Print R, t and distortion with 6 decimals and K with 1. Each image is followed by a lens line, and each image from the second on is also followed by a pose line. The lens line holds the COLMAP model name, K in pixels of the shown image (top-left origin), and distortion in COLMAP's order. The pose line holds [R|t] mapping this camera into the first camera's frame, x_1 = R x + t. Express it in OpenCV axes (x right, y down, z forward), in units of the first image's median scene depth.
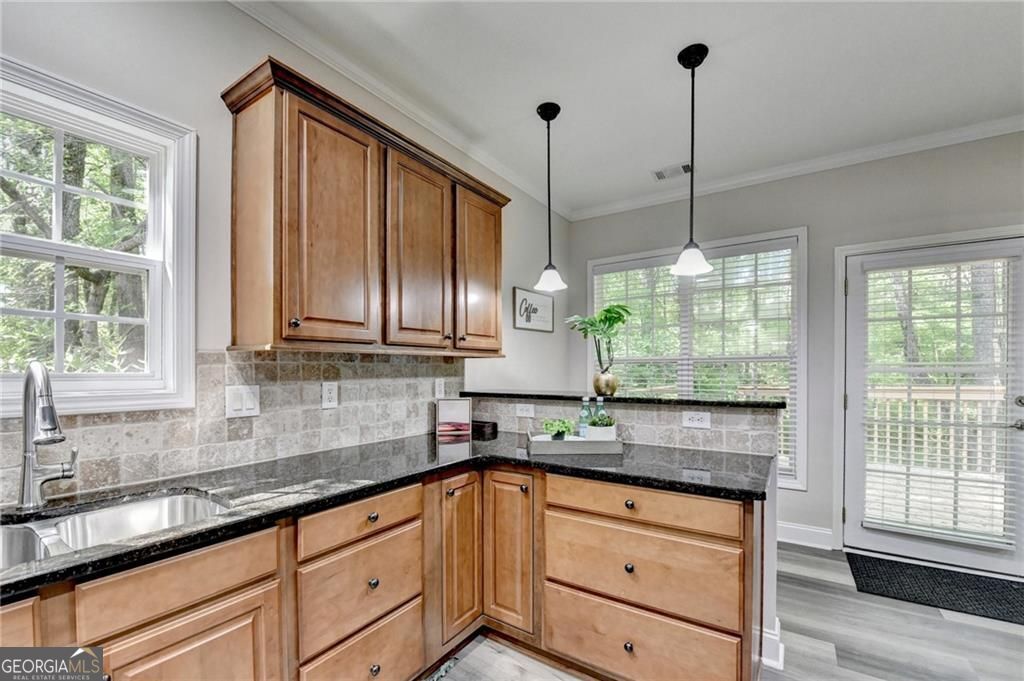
lens RADIAL K [[424.1, 0, 506.9], [0, 424.1, 372.4], [0, 0, 1]] dist [-0.017427, -0.001424]
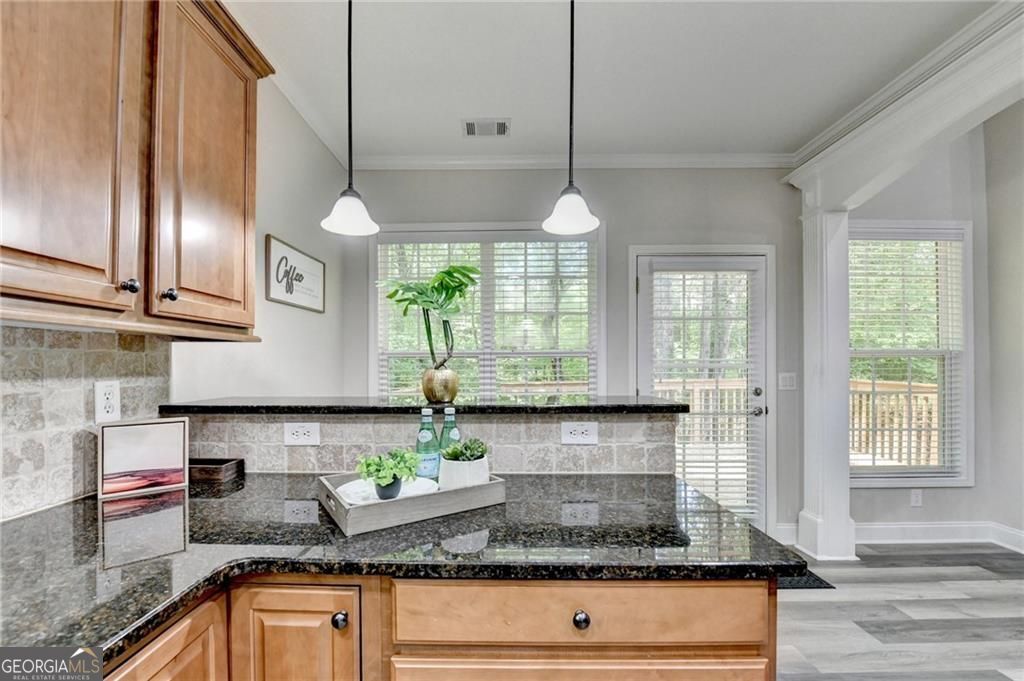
lens RADIAL K [[424.1, 0, 499.9], [0, 424.1, 364.4], [0, 0, 1]] dist [-0.017427, -0.001424]
pose [[0.838612, 0.003791, 0.544716, -0.056544], [0.003574, 0.999916, -0.012461, 0.004074], [-0.544718, 0.012396, 0.838528, 0.468060]]
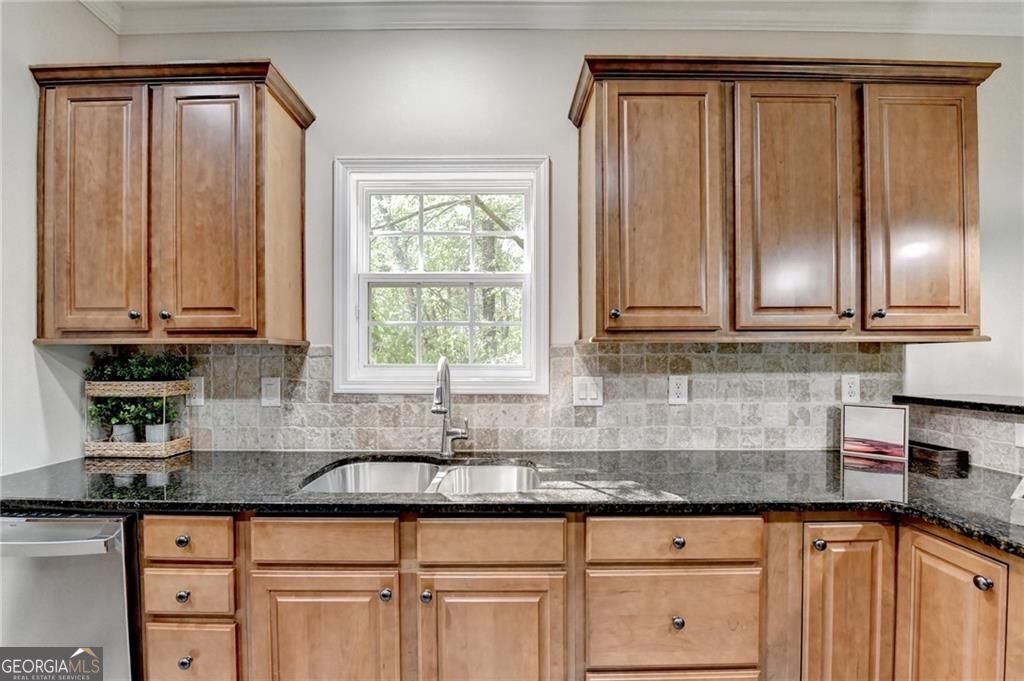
lens RADIAL K [[424.1, 0, 495.6], [0, 424.1, 361.8], [0, 0, 1]] dist [-0.017427, -0.001424]
pose [[0.556977, 0.002435, -0.830524, 0.114635], [-0.005149, 0.999987, -0.000522, -0.003845], [0.830512, 0.004567, 0.556982, 0.172335]]
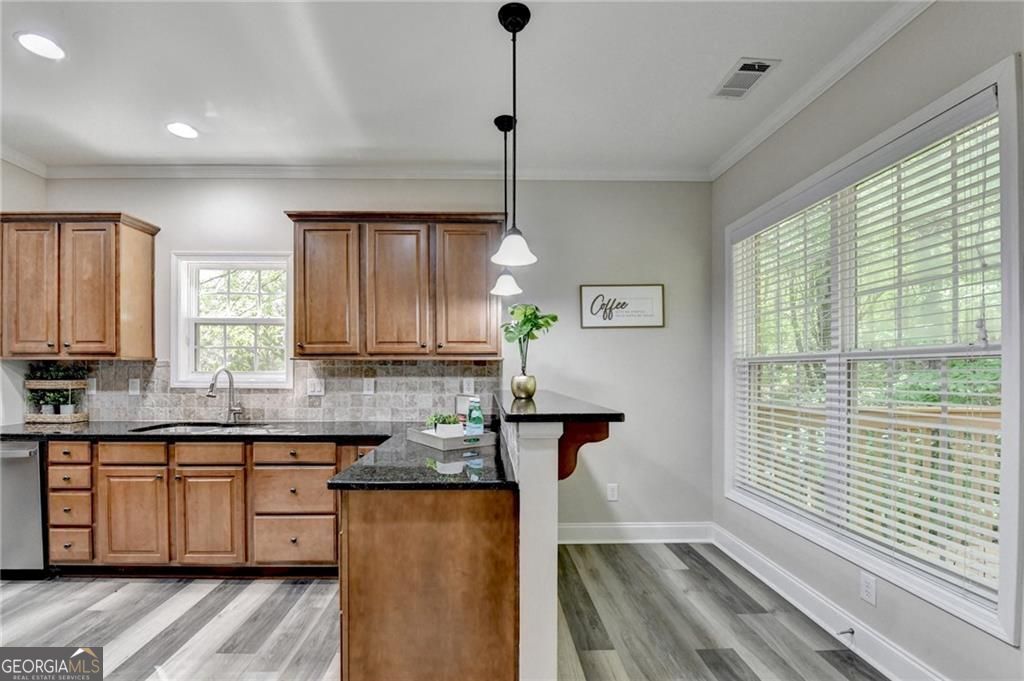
lens RADIAL K [[424.1, 0, 473.7], [0, 424.1, 370.3], [0, 0, 1]] dist [-0.017427, -0.001424]
pose [[0.573545, 0.004577, -0.819161, 1.100076], [-0.008753, 0.999962, -0.000541, -0.009351], [0.819127, 0.007480, 0.573563, 0.416289]]
